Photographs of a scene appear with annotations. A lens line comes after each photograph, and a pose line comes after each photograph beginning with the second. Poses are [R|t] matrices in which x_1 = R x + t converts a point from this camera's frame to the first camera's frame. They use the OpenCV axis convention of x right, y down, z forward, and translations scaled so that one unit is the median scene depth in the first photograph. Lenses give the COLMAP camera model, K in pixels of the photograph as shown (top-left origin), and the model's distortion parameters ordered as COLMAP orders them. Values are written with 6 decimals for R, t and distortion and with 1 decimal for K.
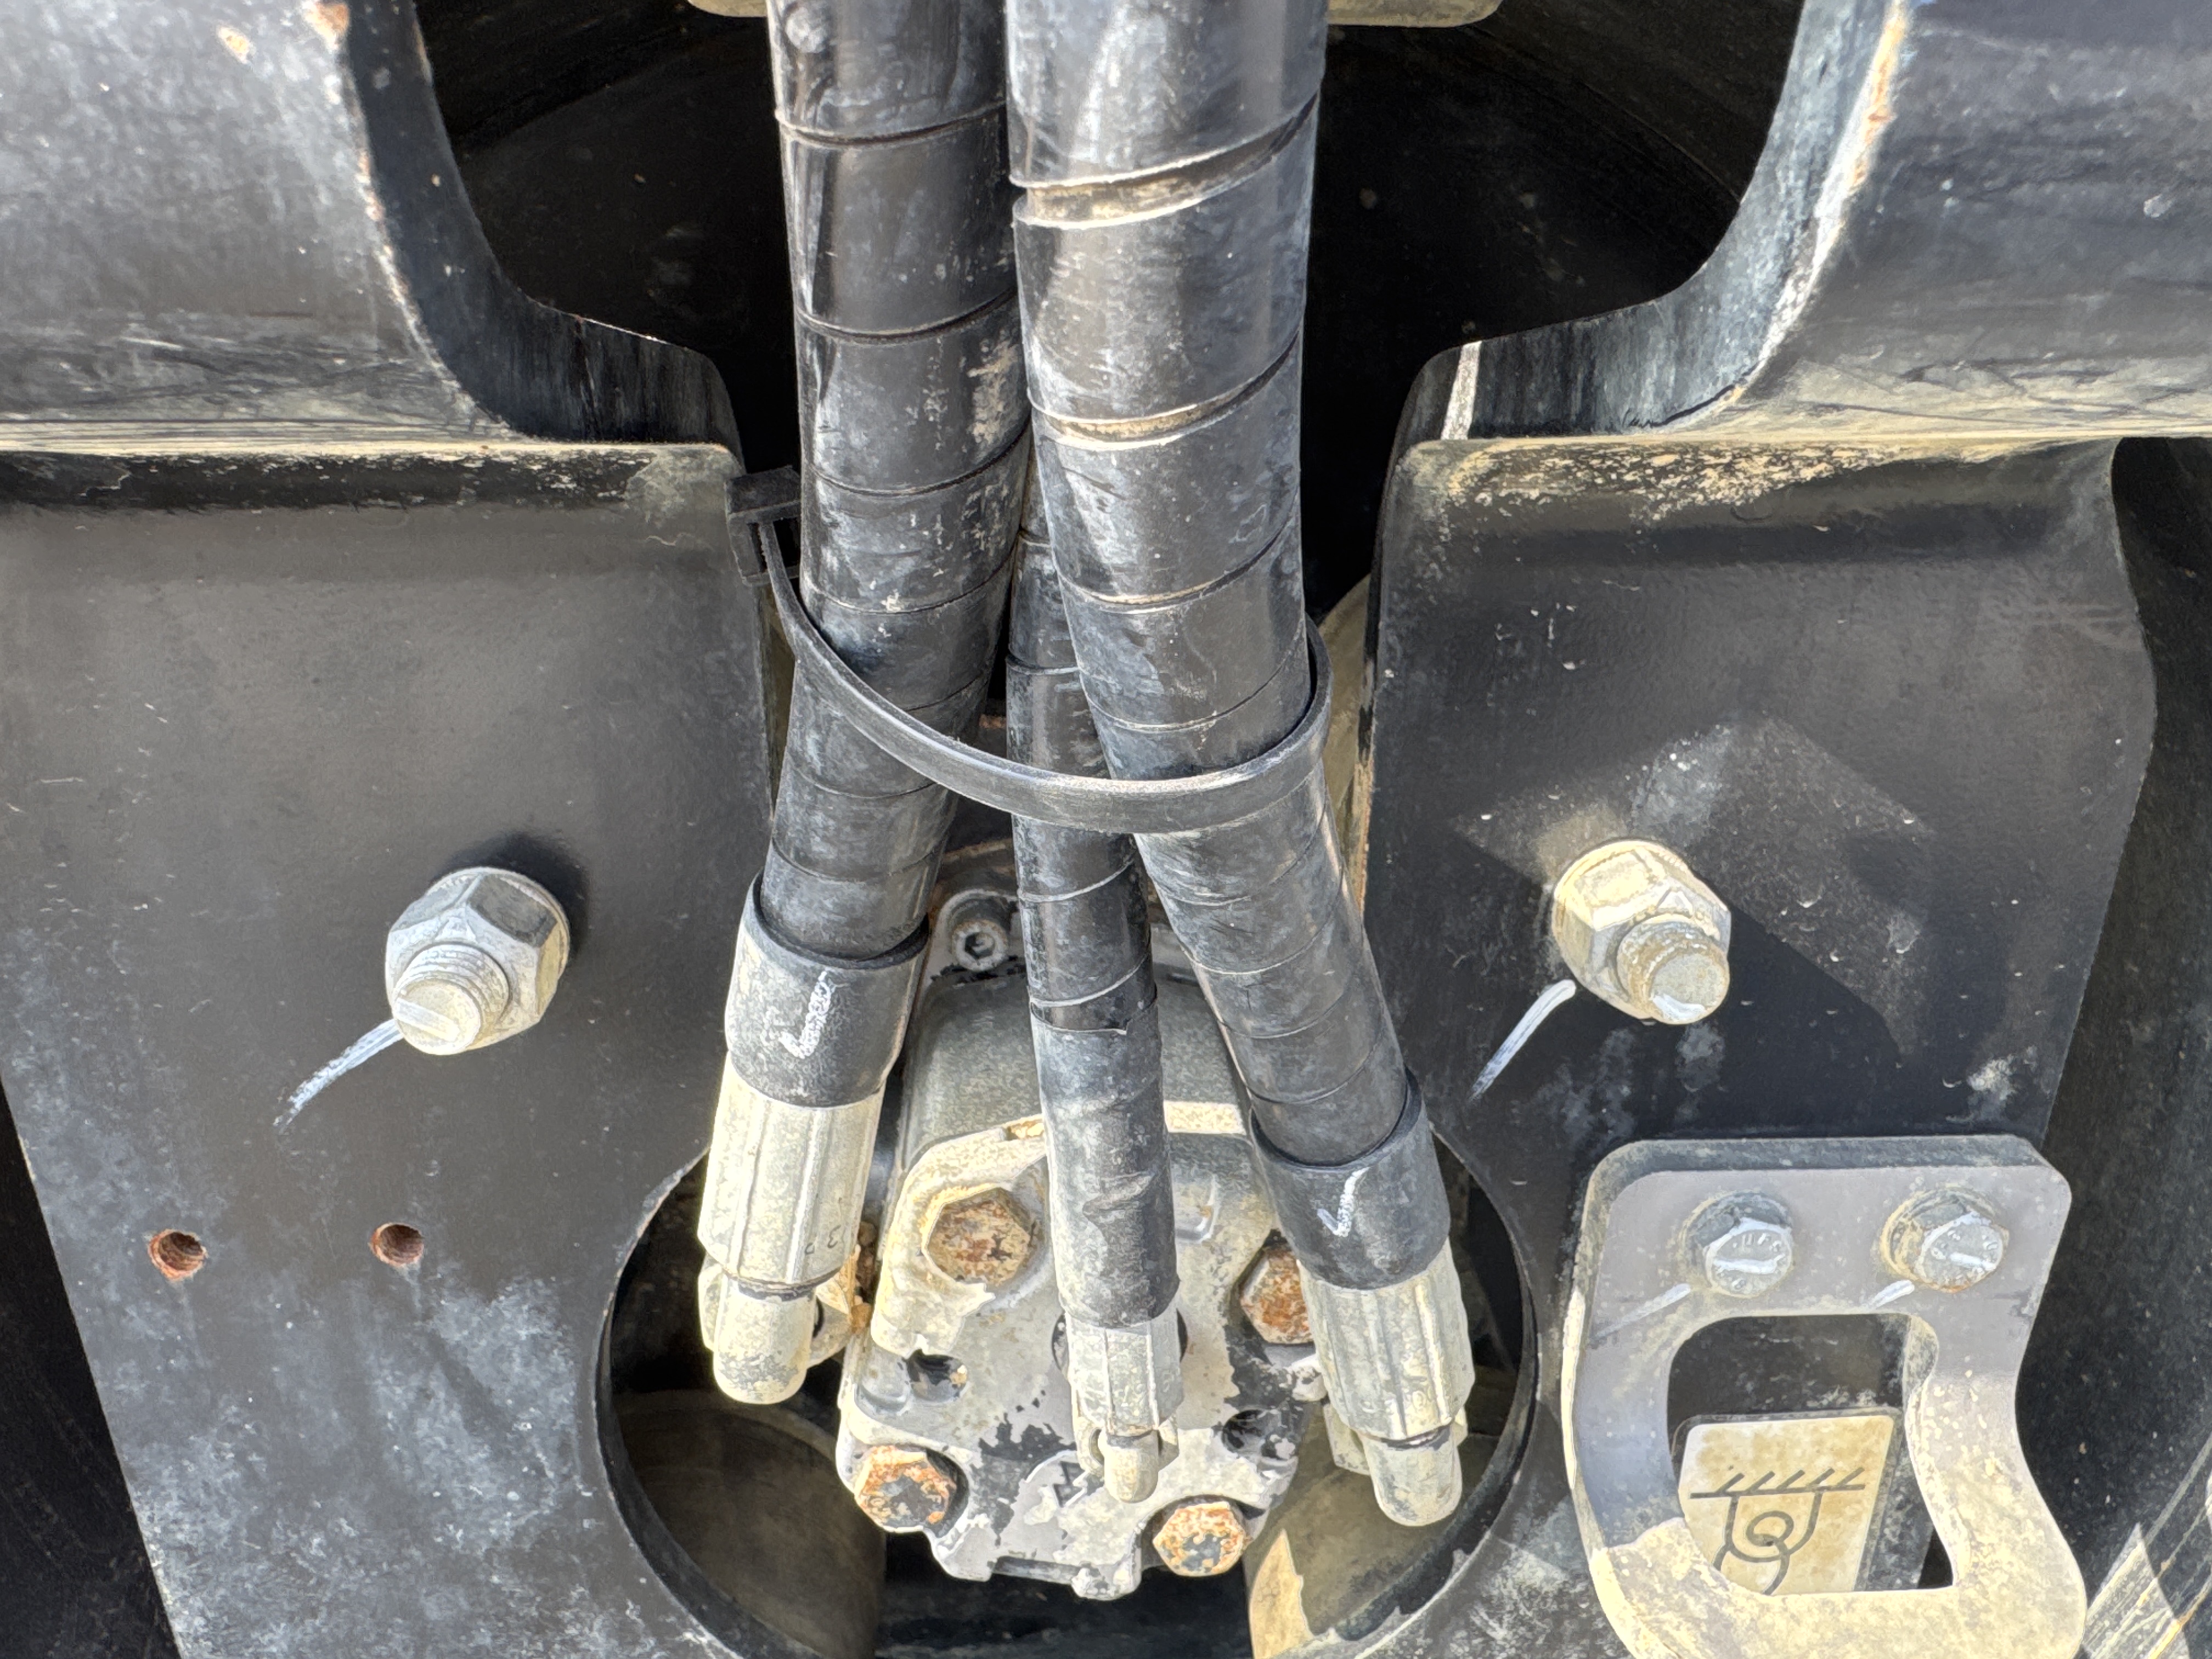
lens RADIAL K [[1592.3, 0, 1106.0], [0, 1592.3, 829.5], [0, 0, 1]] dist [-0.011710, 0.004628]
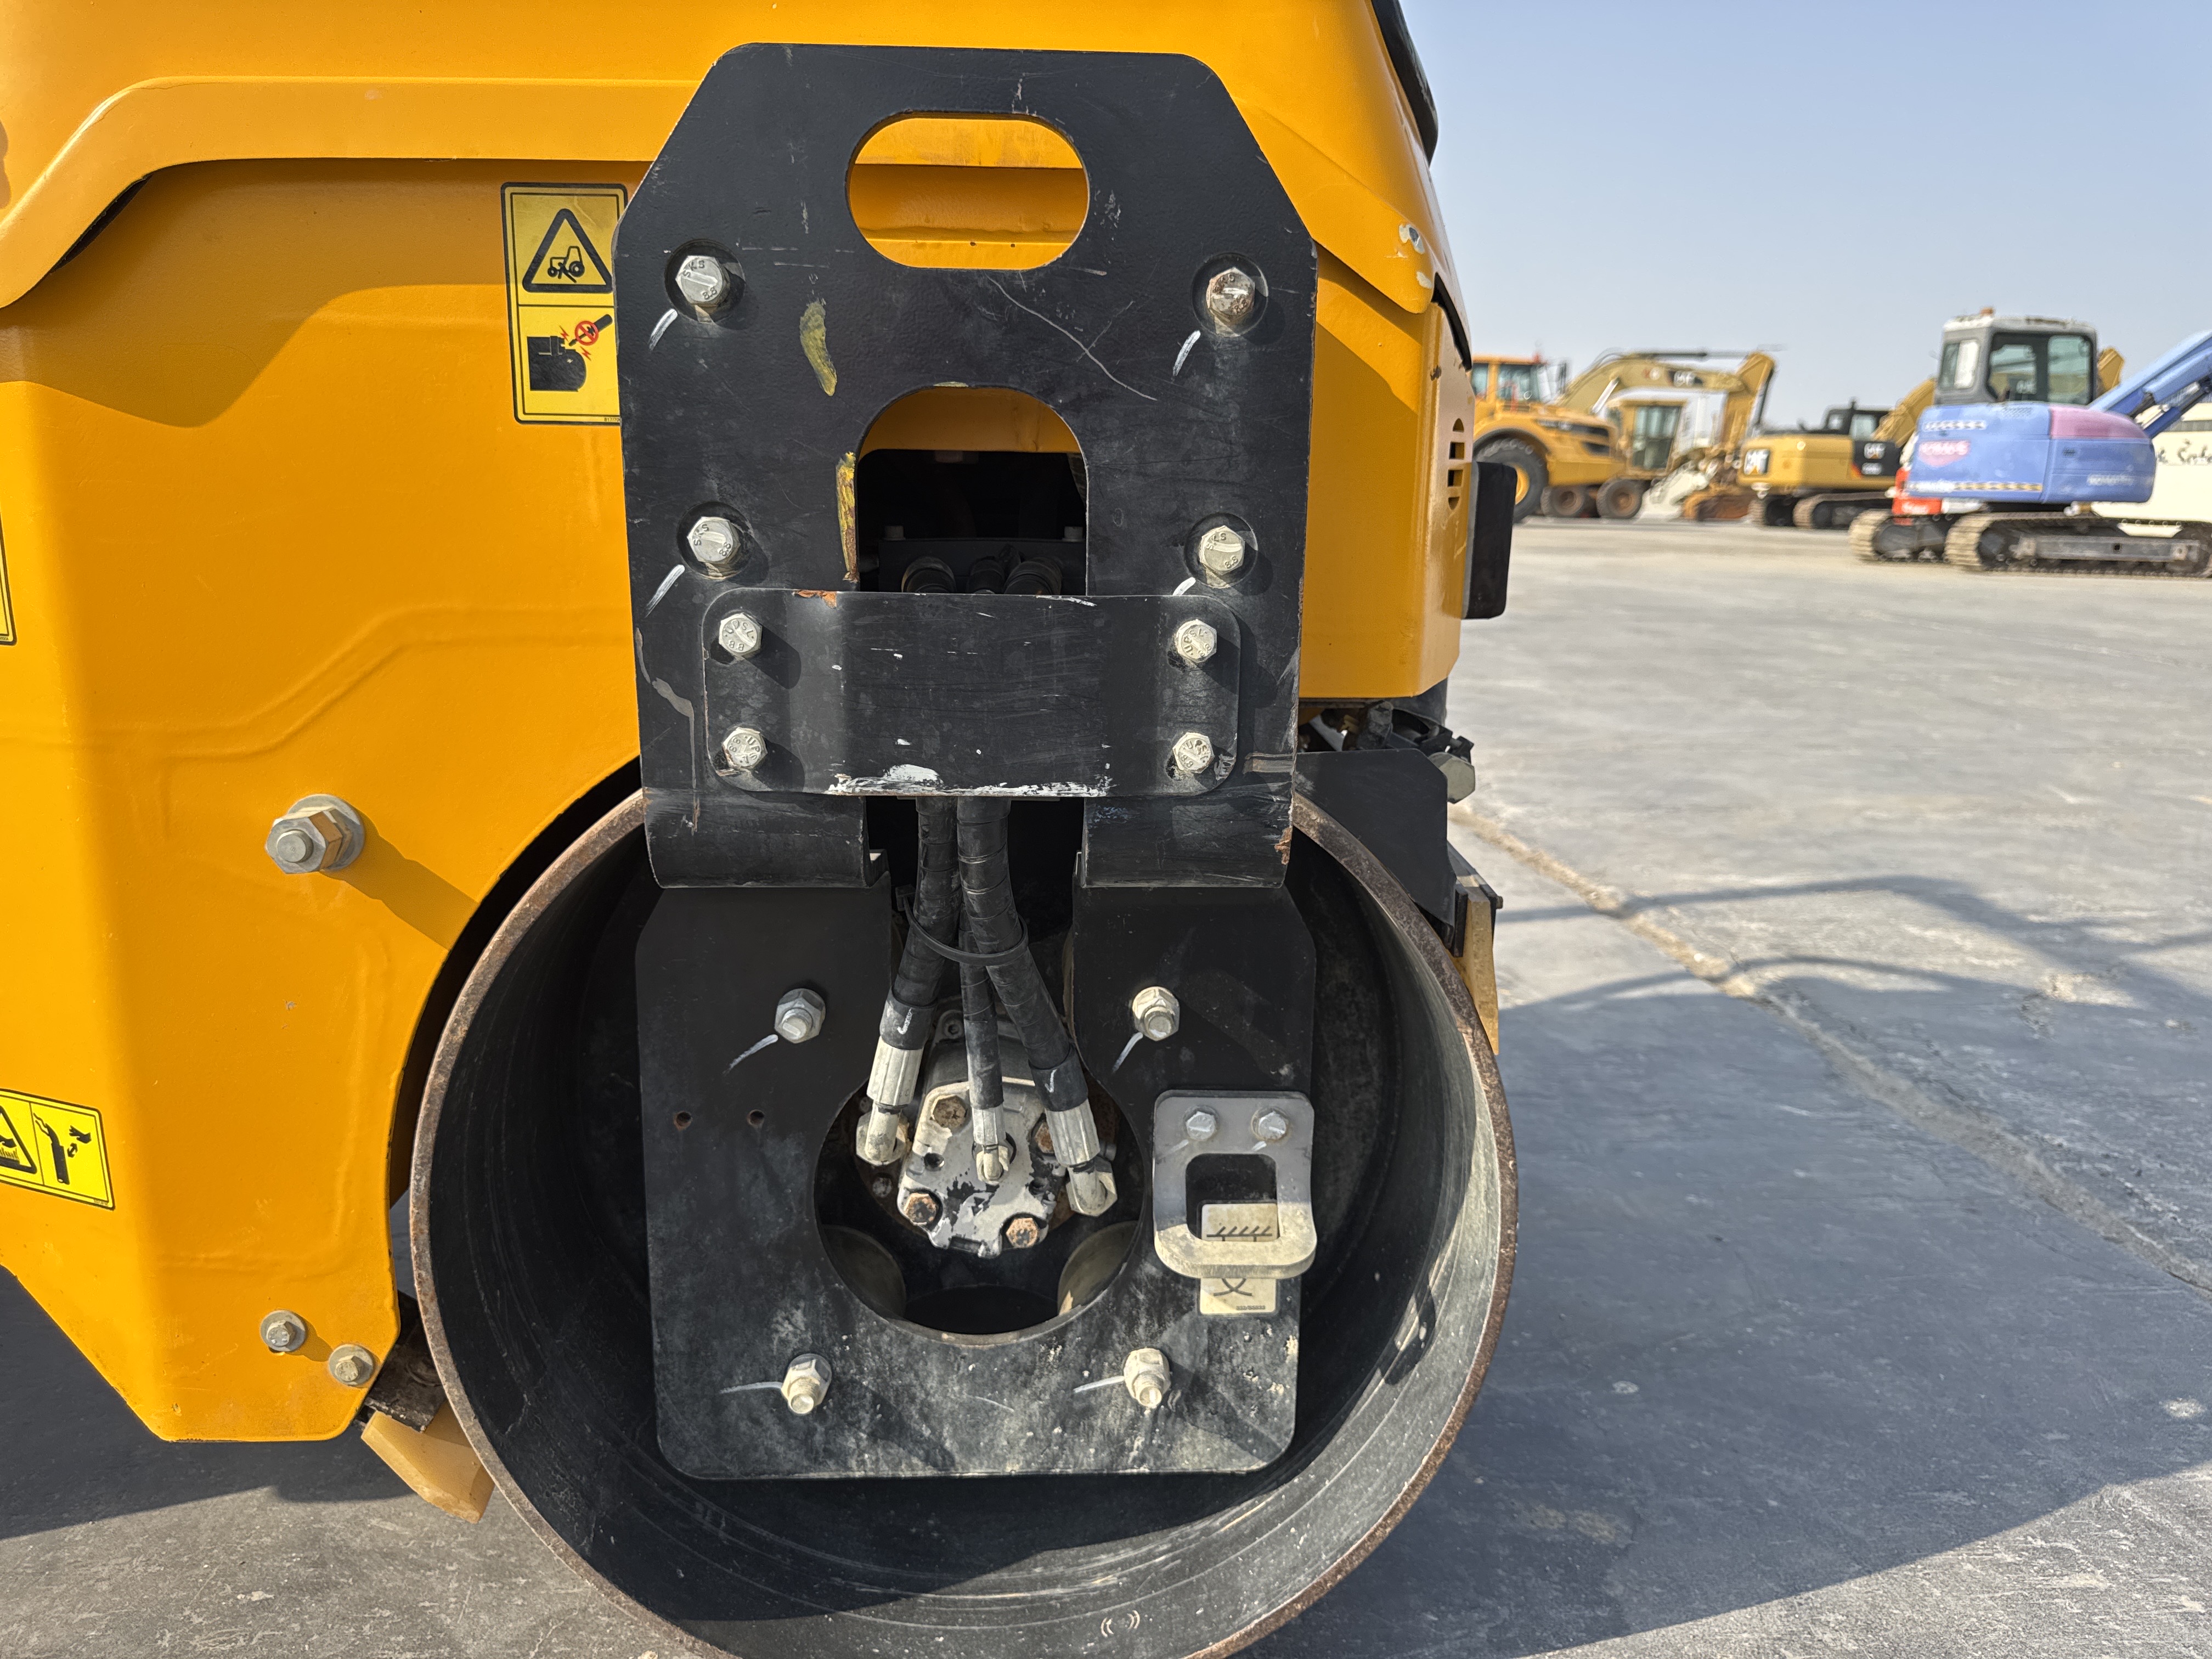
lens RADIAL K [[1545.8, 0, 1111.8], [0, 1545.8, 816.4], [0, 0, 1]] dist [0.079299, -0.123374]
pose [[0.999851, 0.015785, 0.006939, 0.197940], [-0.014369, 0.985215, -0.170717, 0.189356], [-0.009531, 0.170592, 0.985296, -1.989314]]
